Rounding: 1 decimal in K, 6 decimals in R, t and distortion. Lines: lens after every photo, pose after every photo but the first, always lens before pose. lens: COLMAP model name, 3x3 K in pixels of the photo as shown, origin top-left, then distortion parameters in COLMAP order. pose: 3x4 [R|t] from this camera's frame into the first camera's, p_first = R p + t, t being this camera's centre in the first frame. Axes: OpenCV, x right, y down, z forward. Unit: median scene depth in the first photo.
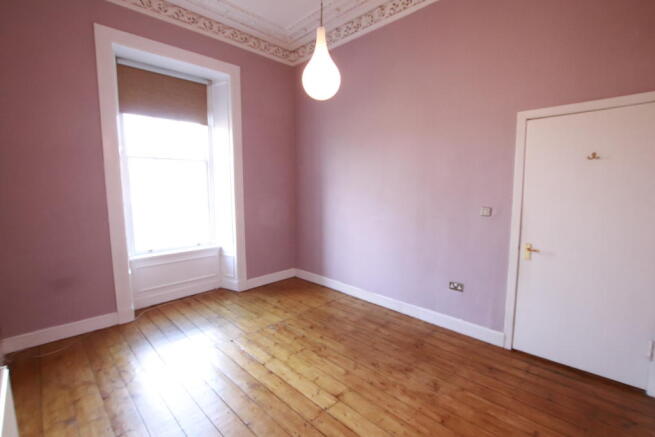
lens RADIAL K [[303.3, 0, 326.9], [0, 303.3, 222.6], [0, 0, 1]] dist [-0.028318, 0.000622]
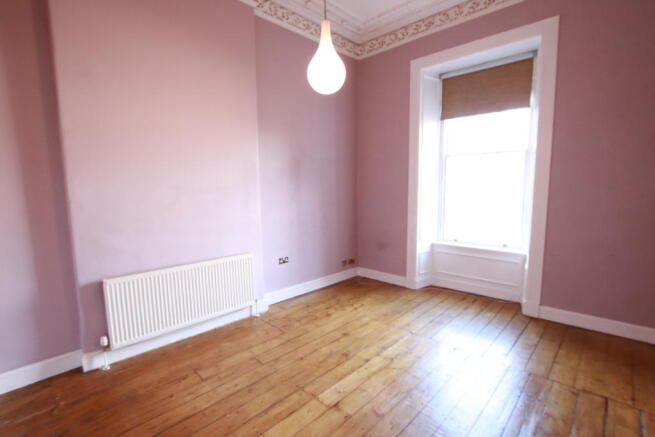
lens RADIAL K [[303.3, 0, 326.9], [0, 303.3, 222.6], [0, 0, 1]] dist [-0.028318, 0.000622]
pose [[0.006763, 0.120024, -0.992748, 0.609847], [-0.101198, 0.987756, 0.118731, -0.065226], [0.994843, 0.099661, 0.018827, 0.612934]]
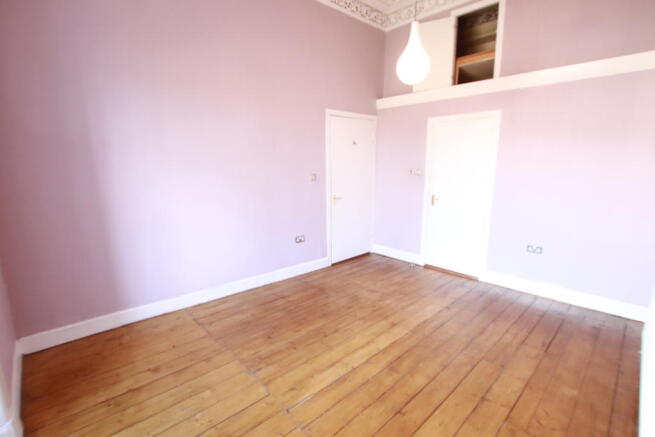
lens RADIAL K [[303.3, 0, 326.9], [0, 303.3, 222.6], [0, 0, 1]] dist [-0.028318, 0.000622]
pose [[0.043499, -0.197197, 0.979398, -0.782807], [0.116613, 0.974628, 0.191057, -0.083846], [-0.992224, 0.105900, 0.065391, 0.786566]]
